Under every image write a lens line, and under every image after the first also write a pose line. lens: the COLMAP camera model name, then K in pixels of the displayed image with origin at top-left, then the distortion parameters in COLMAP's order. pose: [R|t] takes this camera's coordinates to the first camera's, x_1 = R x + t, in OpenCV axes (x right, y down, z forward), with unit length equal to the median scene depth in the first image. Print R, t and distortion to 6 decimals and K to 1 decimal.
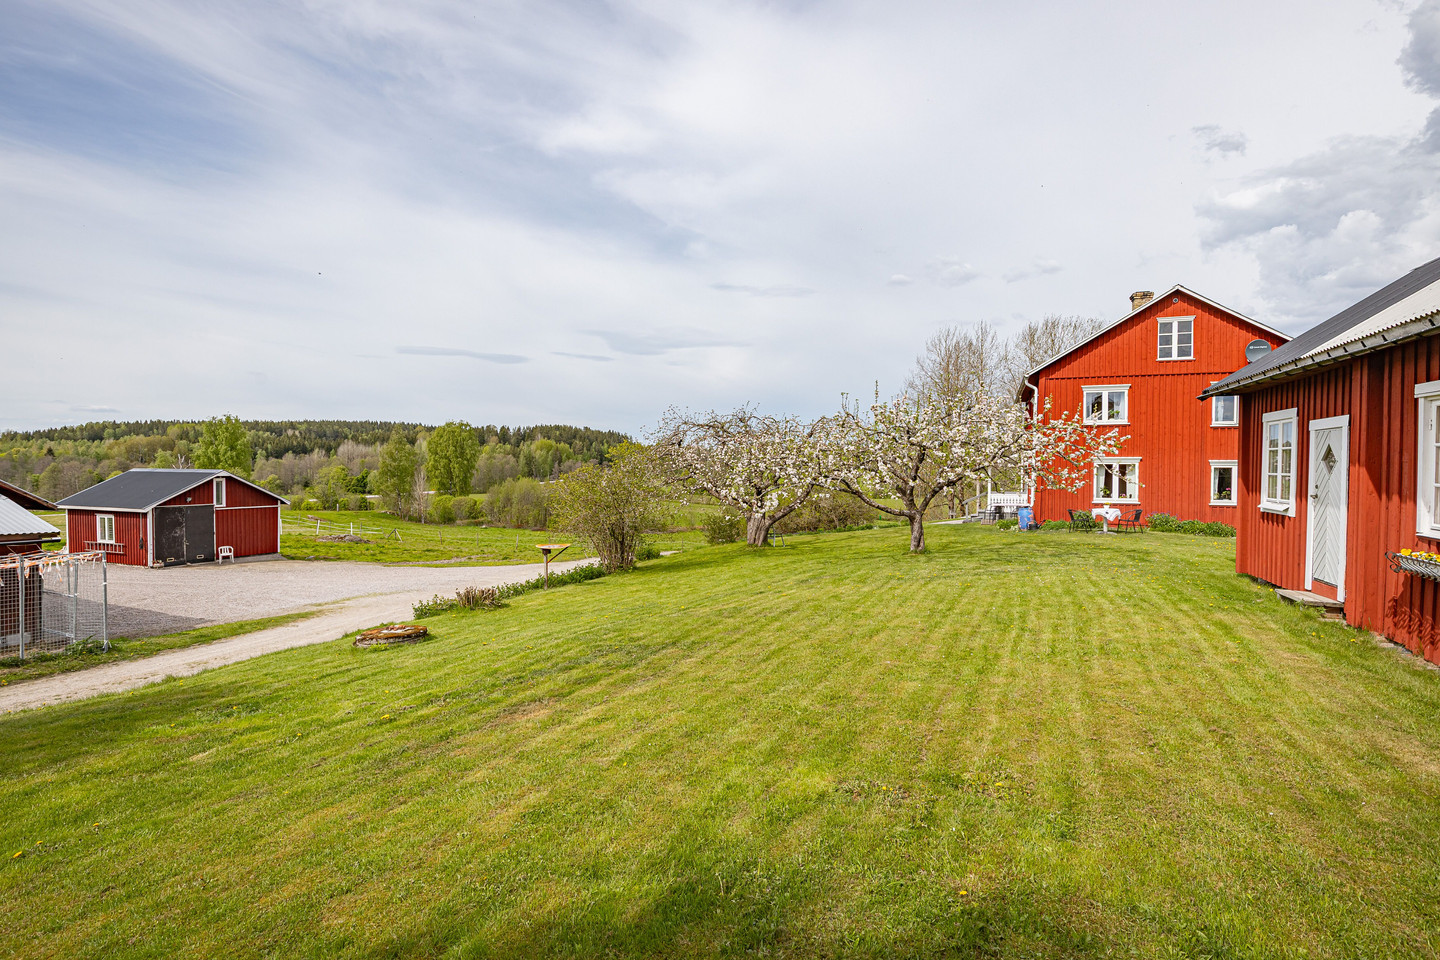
lens RADIAL K [[709.0, 0, 720.0], [0, 709.0, 480.0], [0, 0, 1]] dist [-0.000415, 0.000010]
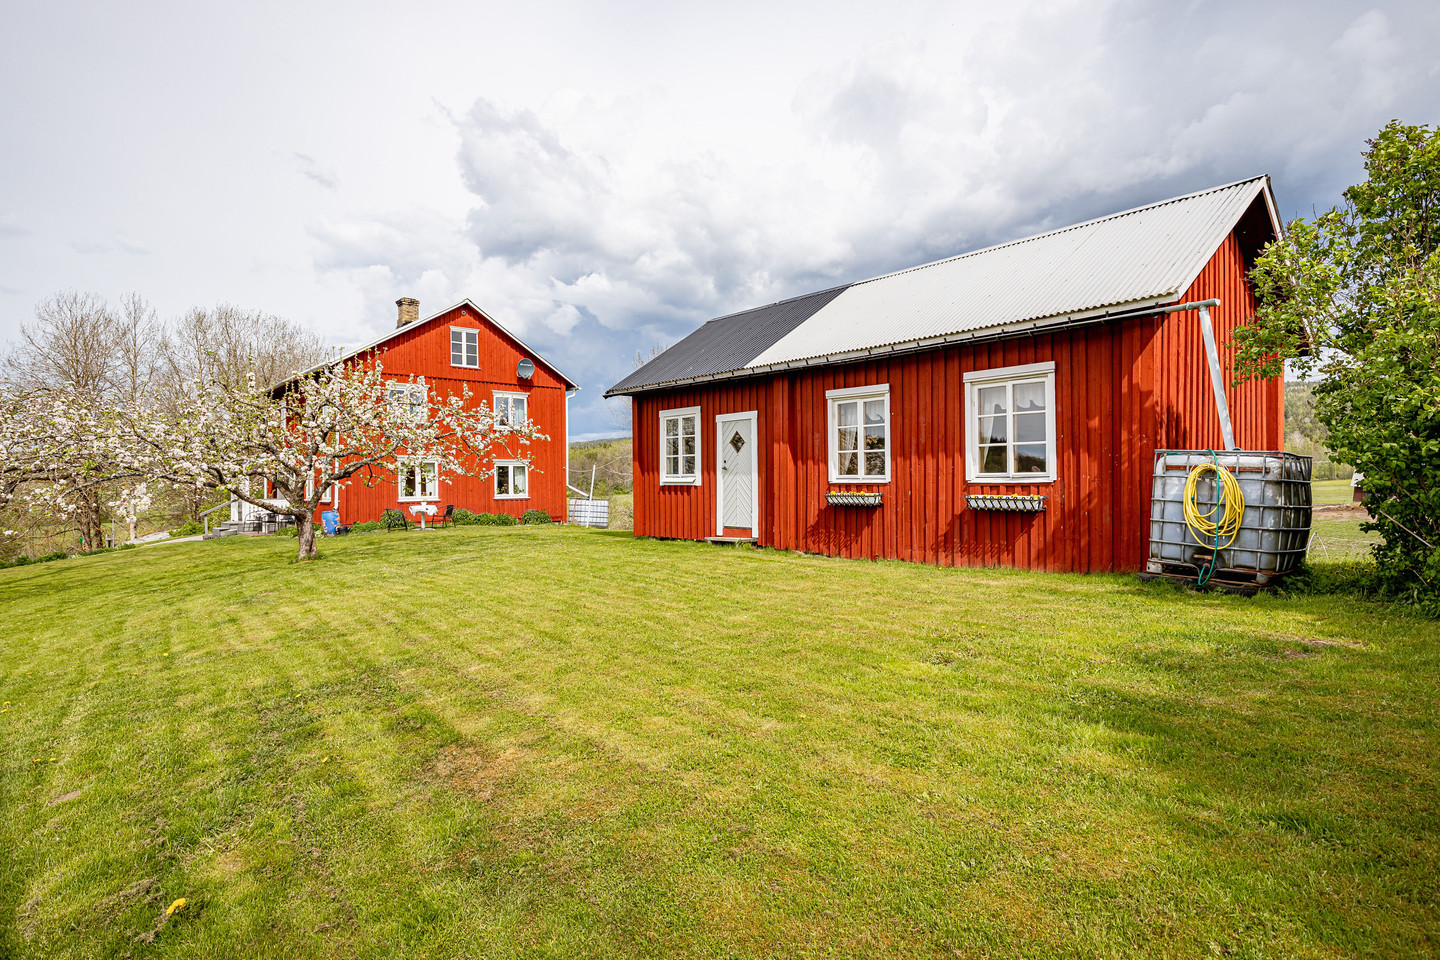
lens RADIAL K [[745.1, 0, 720.0], [0, 745.1, 480.0], [0, 0, 1]] dist [0.001875, 0.000644]
pose [[0.465854, -0.009766, 0.884808, -0.407019], [0.029742, 0.999547, -0.004626, 0.044499], [-0.884362, 0.028471, 0.465933, 0.266471]]
